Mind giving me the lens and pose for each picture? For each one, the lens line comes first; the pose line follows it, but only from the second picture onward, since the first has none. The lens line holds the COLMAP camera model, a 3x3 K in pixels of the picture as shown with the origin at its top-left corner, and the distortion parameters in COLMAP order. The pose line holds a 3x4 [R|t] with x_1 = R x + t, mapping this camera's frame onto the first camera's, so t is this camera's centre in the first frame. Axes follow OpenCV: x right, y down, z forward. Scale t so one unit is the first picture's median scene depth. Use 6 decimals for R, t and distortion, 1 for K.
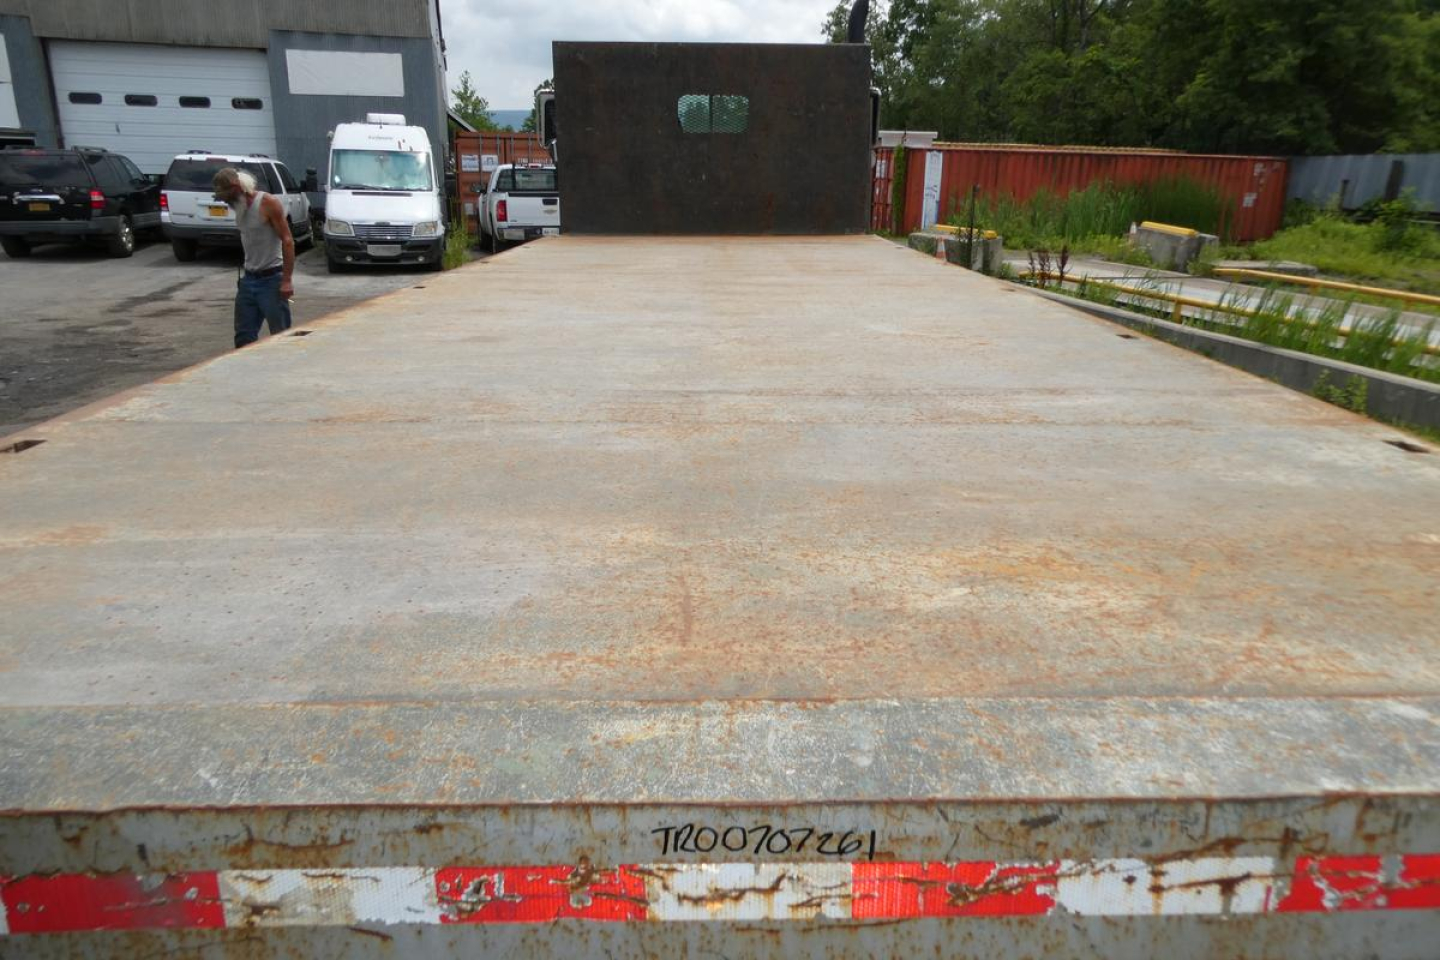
lens RADIAL K [[1030.7, 0, 720.0], [0, 1030.7, 480.0], [0, 0, 1]] dist [0.006075, 0.003894]
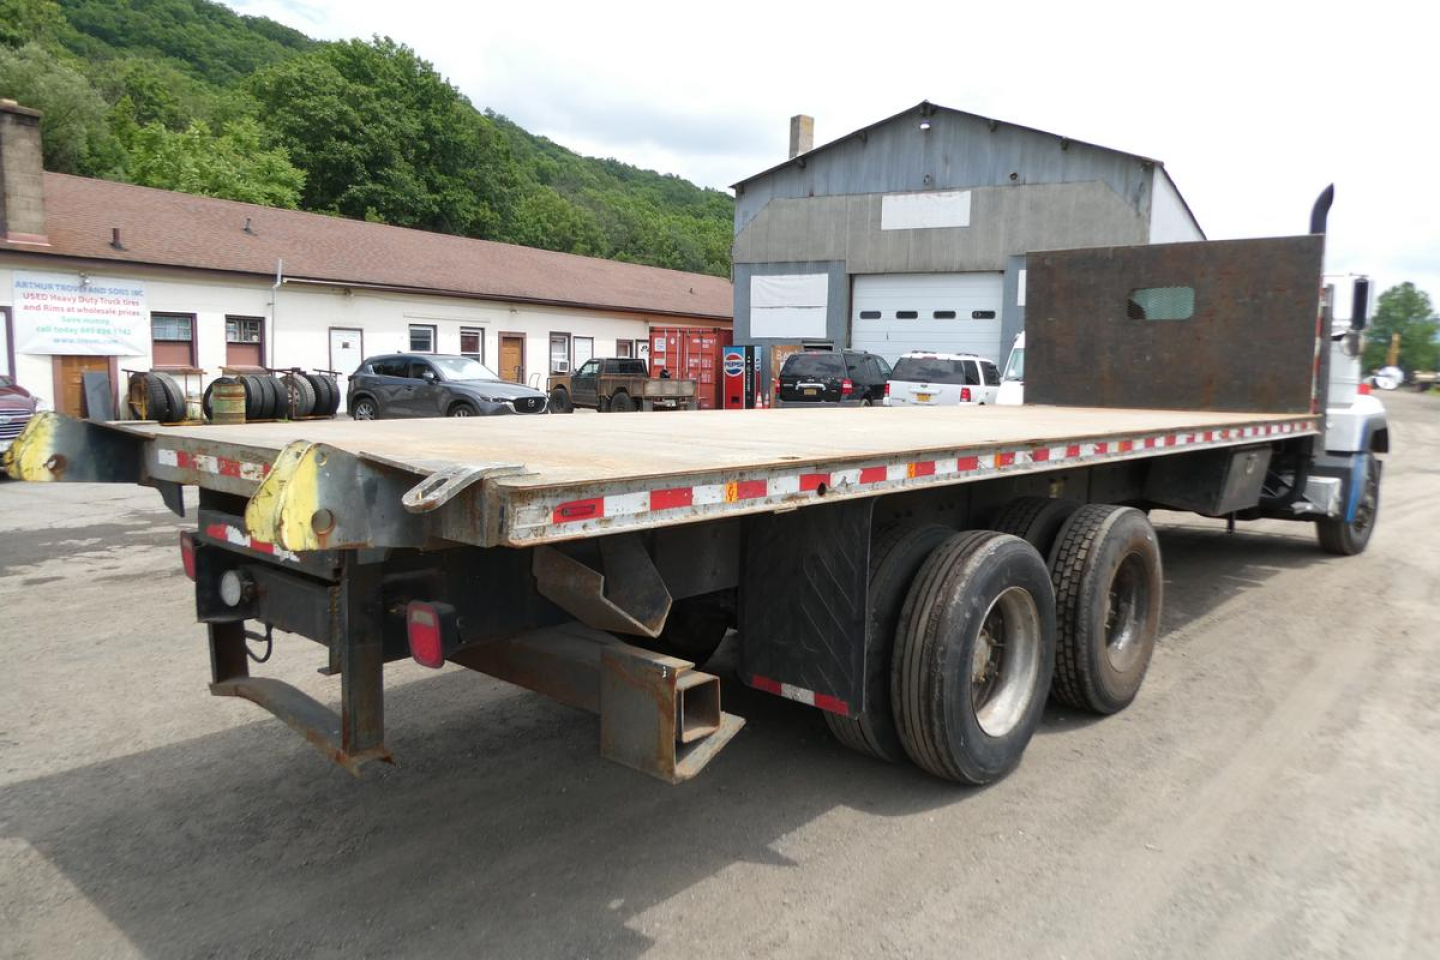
lens RADIAL K [[1030.7, 0, 720.0], [0, 1030.7, 480.0], [0, 0, 1]] dist [0.006075, 0.003894]
pose [[0.724327, 0.075791, -0.685278, 0.197973], [-0.205104, 0.972627, -0.109220, 0.023085], [0.658242, 0.219664, 0.720045, -0.034956]]
